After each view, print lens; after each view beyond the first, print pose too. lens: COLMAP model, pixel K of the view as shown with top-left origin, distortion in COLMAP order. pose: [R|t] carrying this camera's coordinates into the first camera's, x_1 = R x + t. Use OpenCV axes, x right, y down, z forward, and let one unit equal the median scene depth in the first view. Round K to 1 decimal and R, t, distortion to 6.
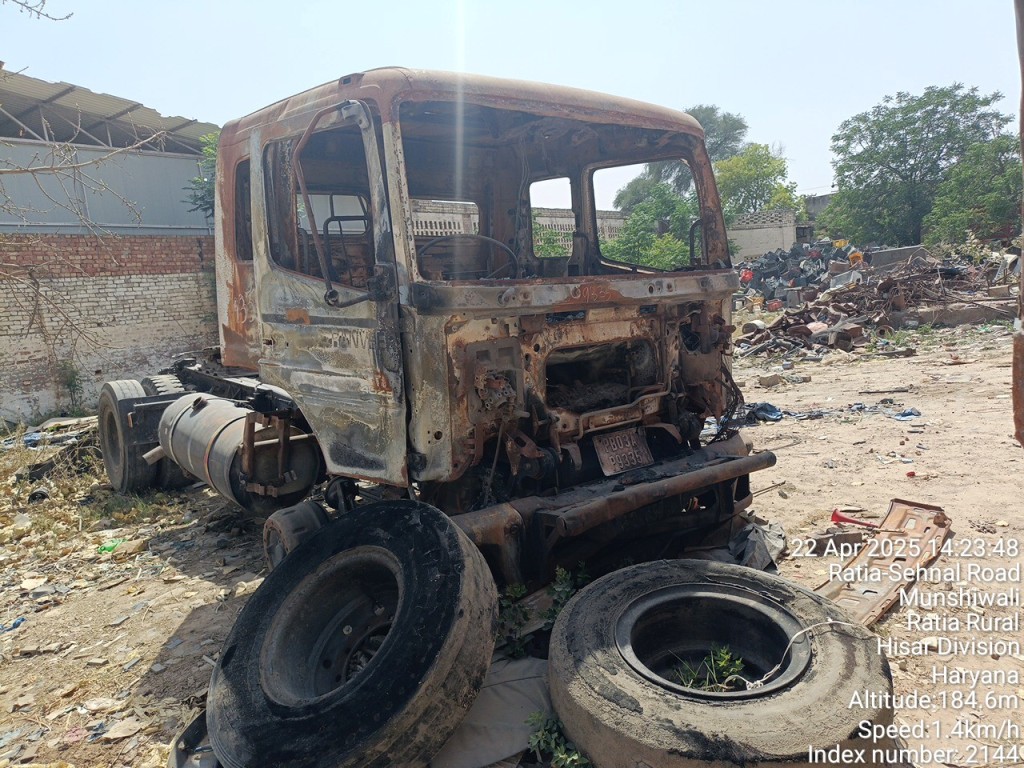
lens RADIAL K [[752.7, 0, 508.0], [0, 752.7, 385.2], [0, 0, 1]] dist [0.011559, -0.004991]
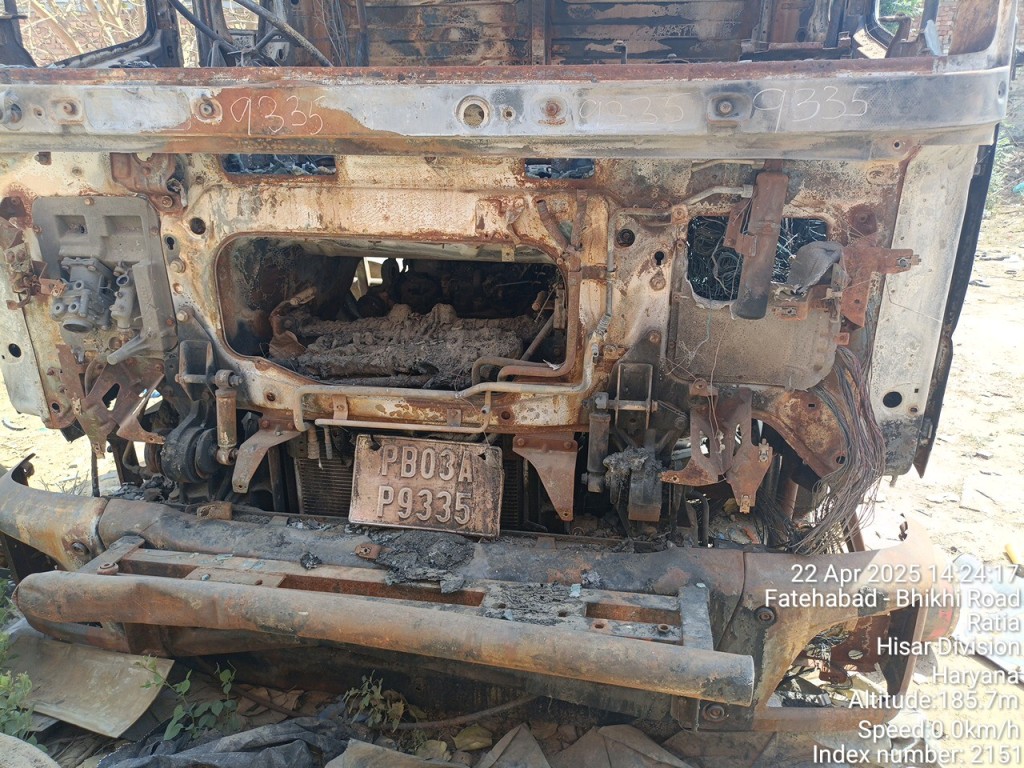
lens RADIAL K [[752.7, 0, 508.0], [0, 752.7, 385.2], [0, 0, 1]] dist [0.011559, -0.004991]
pose [[0.663150, 0.318551, -0.677316, 0.436655], [-0.126693, 0.939629, 0.317877, -0.109888], [0.737686, -0.124989, 0.663474, 0.683148]]
